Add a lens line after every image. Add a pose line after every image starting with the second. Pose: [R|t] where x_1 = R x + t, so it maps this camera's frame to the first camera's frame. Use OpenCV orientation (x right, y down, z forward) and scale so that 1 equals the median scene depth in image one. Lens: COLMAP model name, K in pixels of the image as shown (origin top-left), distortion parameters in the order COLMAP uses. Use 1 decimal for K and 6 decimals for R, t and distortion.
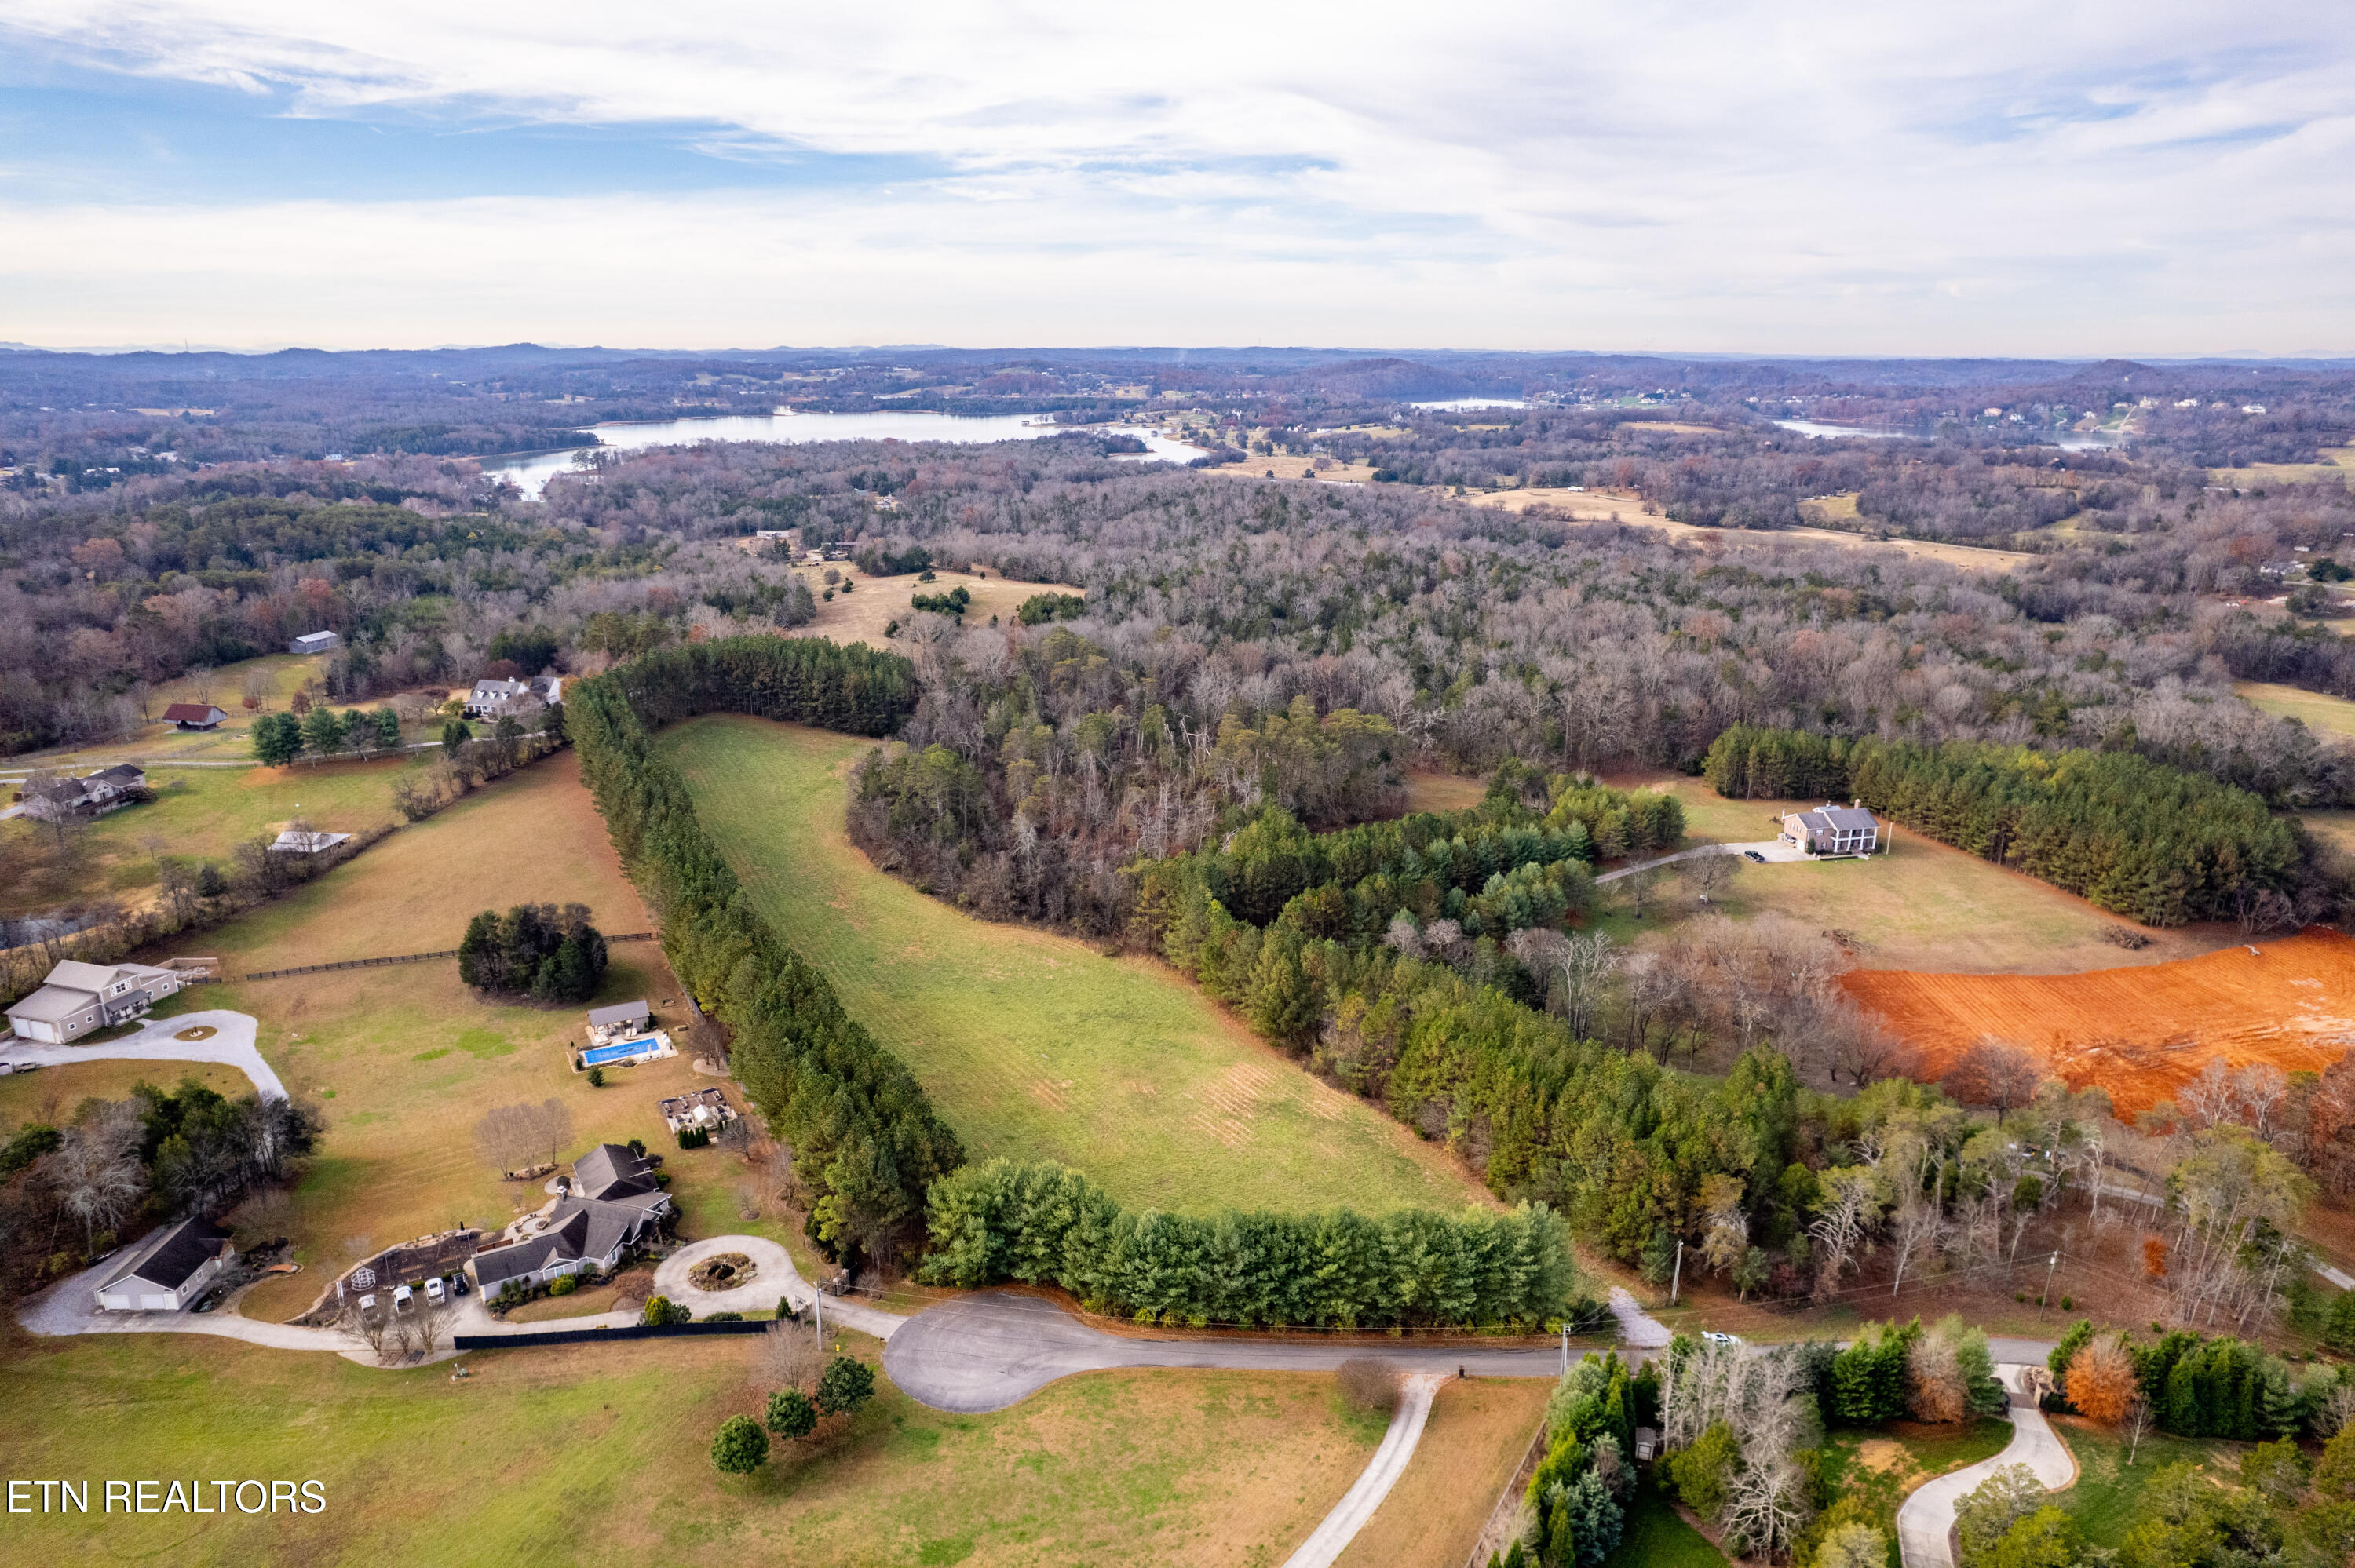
lens RADIAL K [[1513.6, 0, 1177.5], [0, 1513.6, 784.0], [0, 0, 1]] dist [-0.079598, 0.068890]
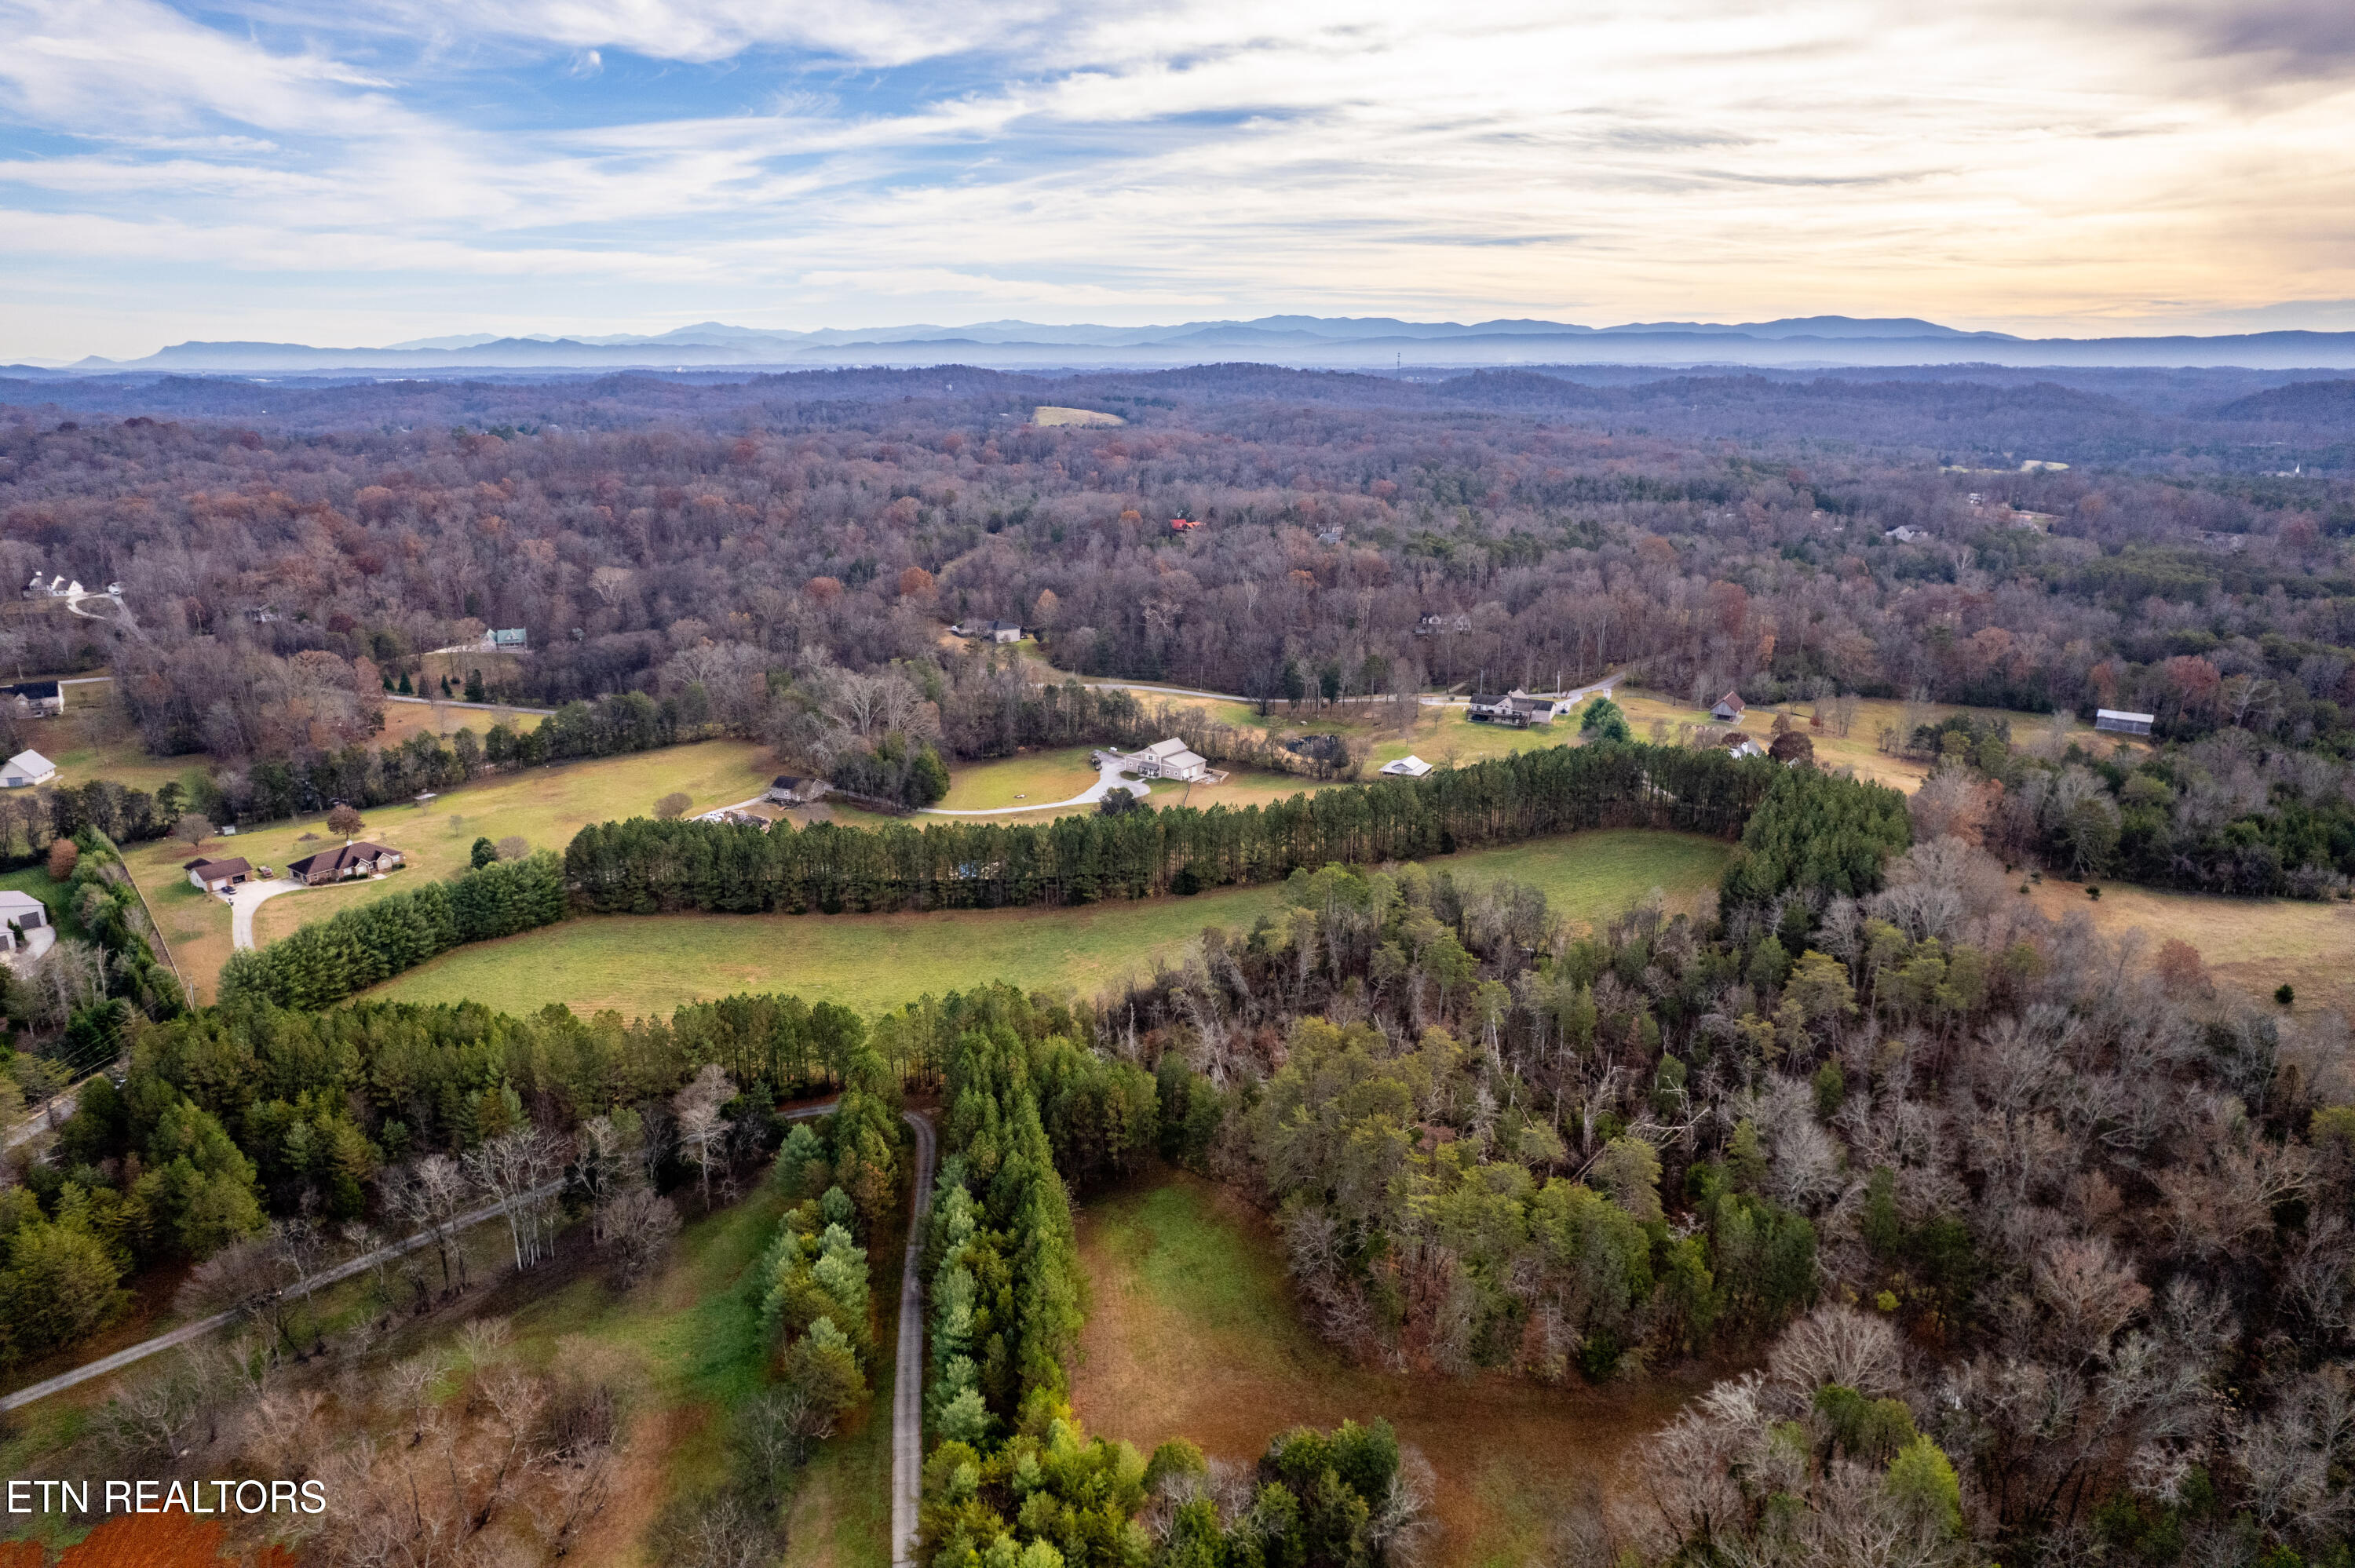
lens RADIAL K [[1513.6, 0, 1177.5], [0, 1513.6, 784.0], [0, 0, 1]] dist [-0.079598, 0.068890]
pose [[-0.345050, 0.255329, -0.903187, 0.537263], [-0.266374, 0.896081, 0.355084, -0.292854], [0.899992, 0.363107, -0.241180, 0.941452]]
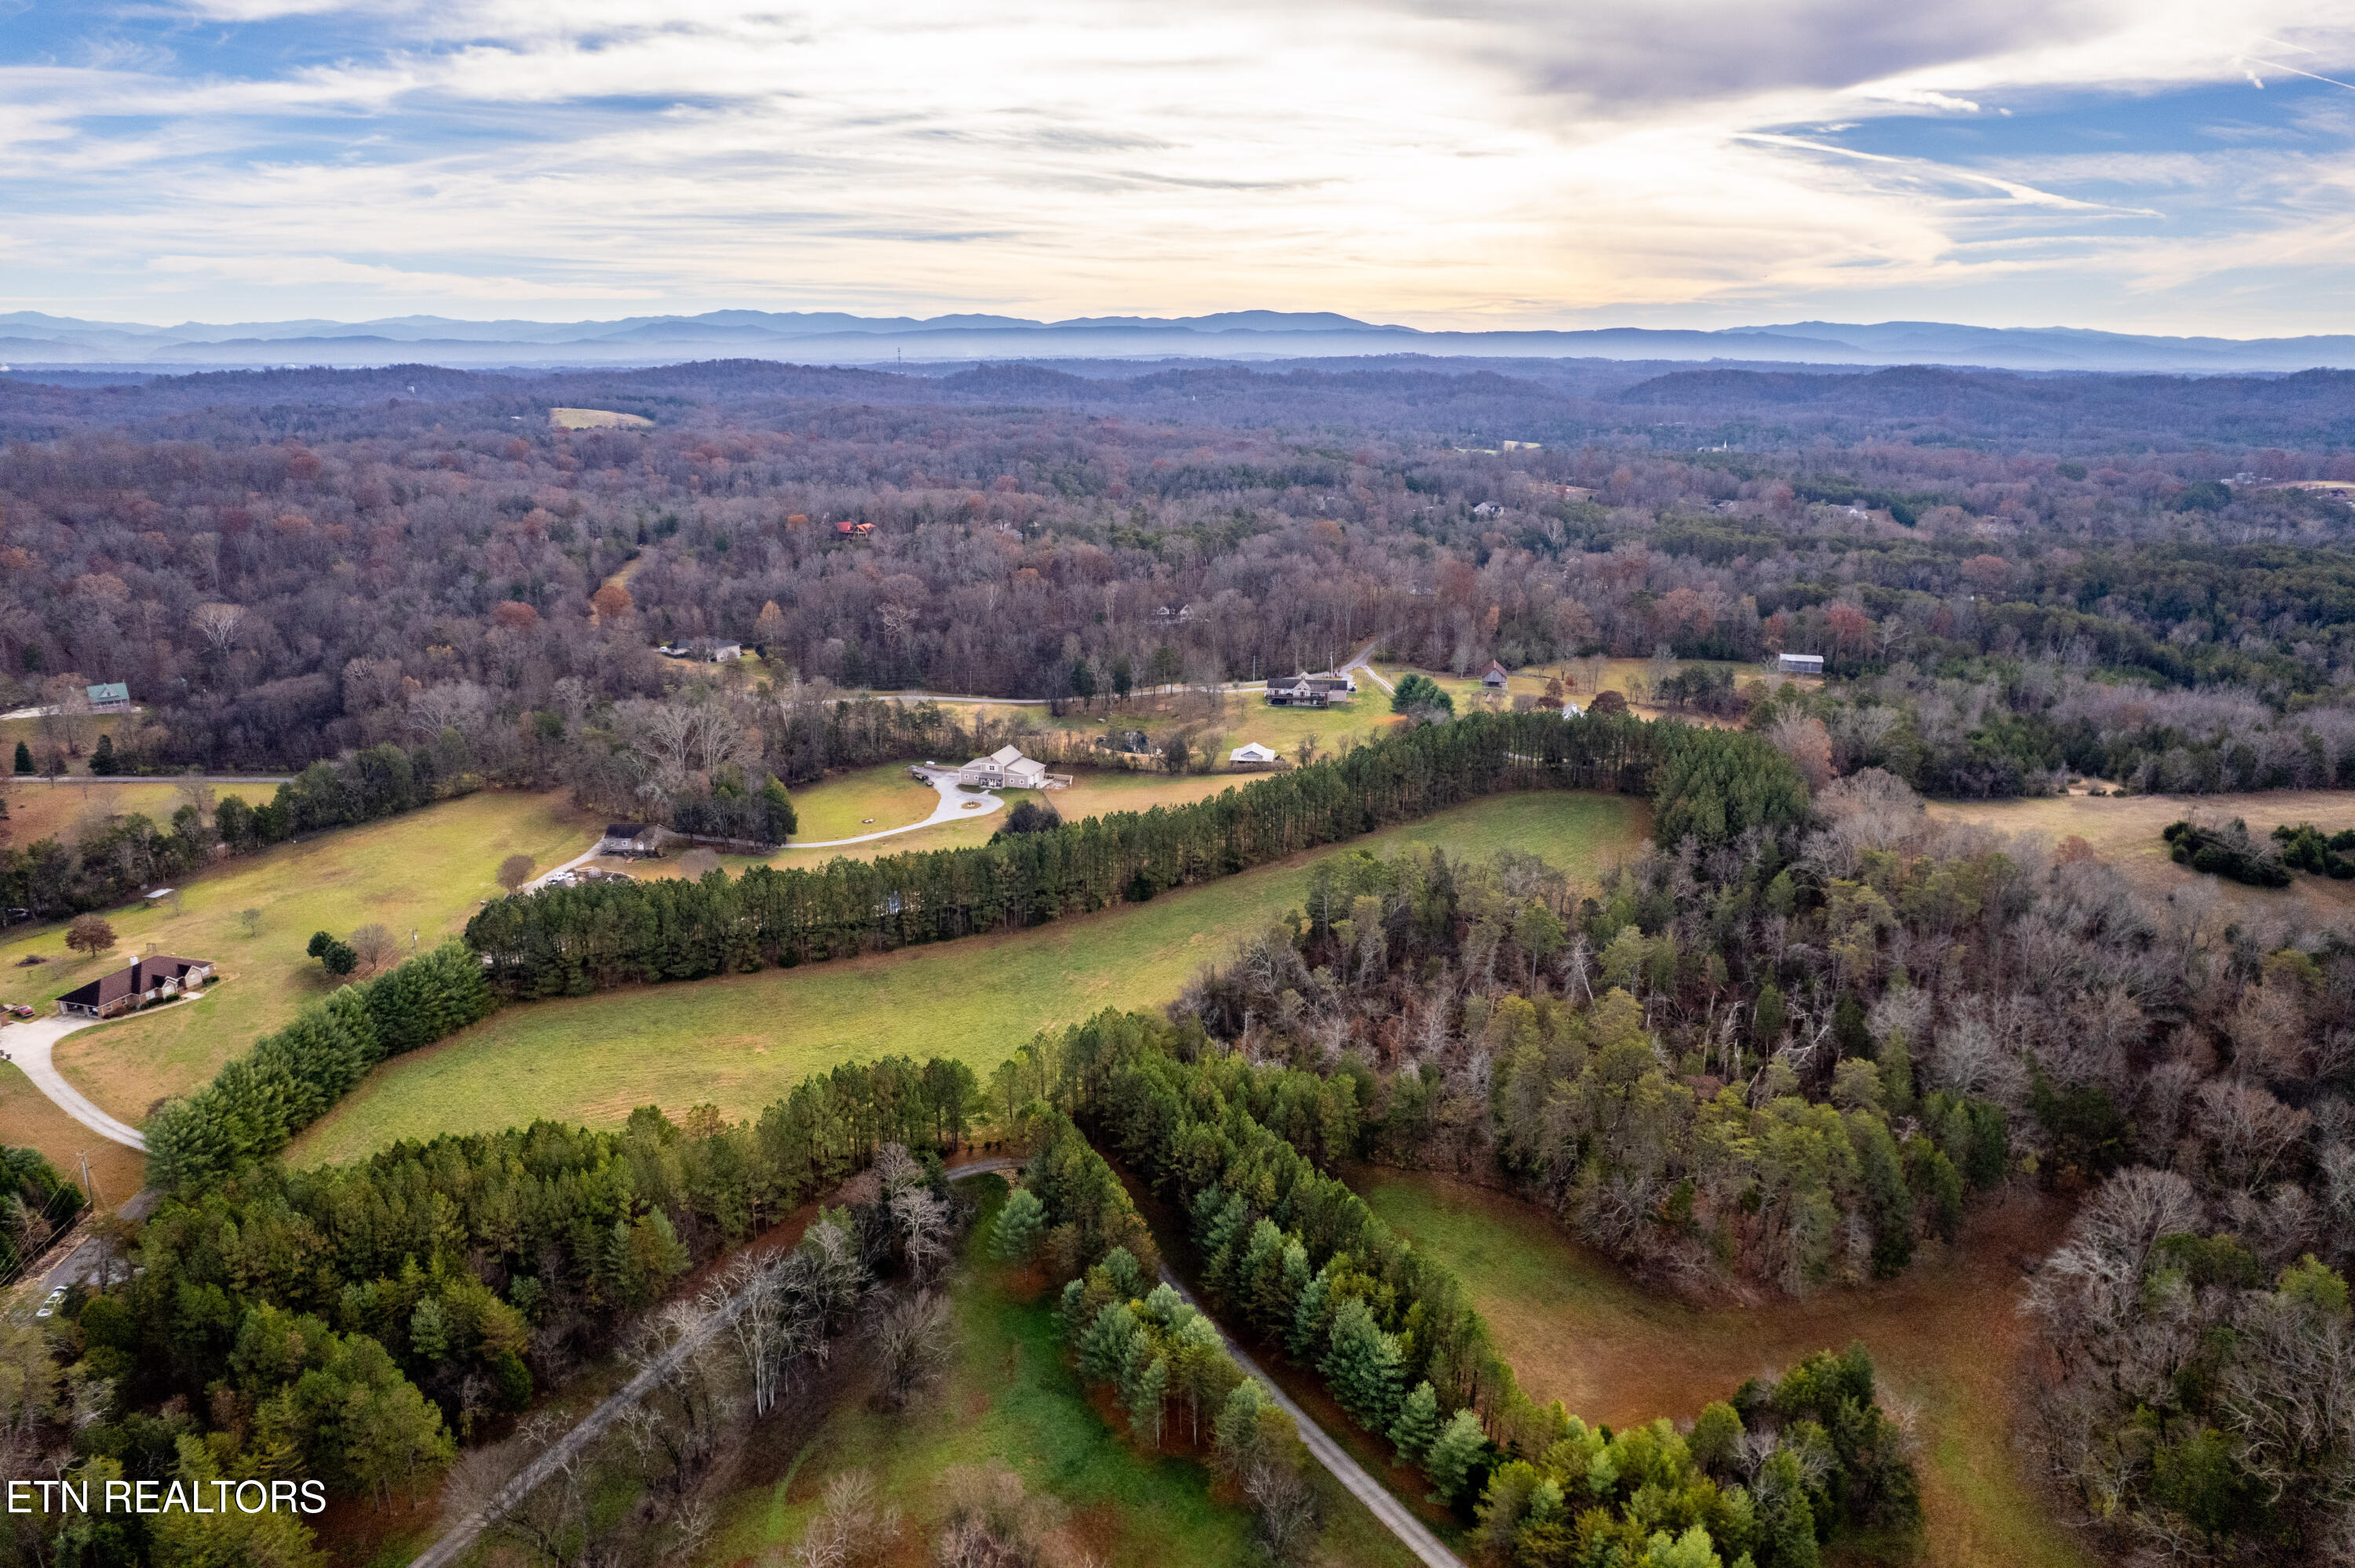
lens RADIAL K [[1513.6, 0, 1177.5], [0, 1513.6, 784.0], [0, 0, 1]] dist [-0.079598, 0.068890]
pose [[-0.004530, 0.274697, -0.961520, 0.567438], [-0.285538, 0.921143, 0.264507, -0.220724], [0.958357, 0.275748, 0.074264, 0.698814]]
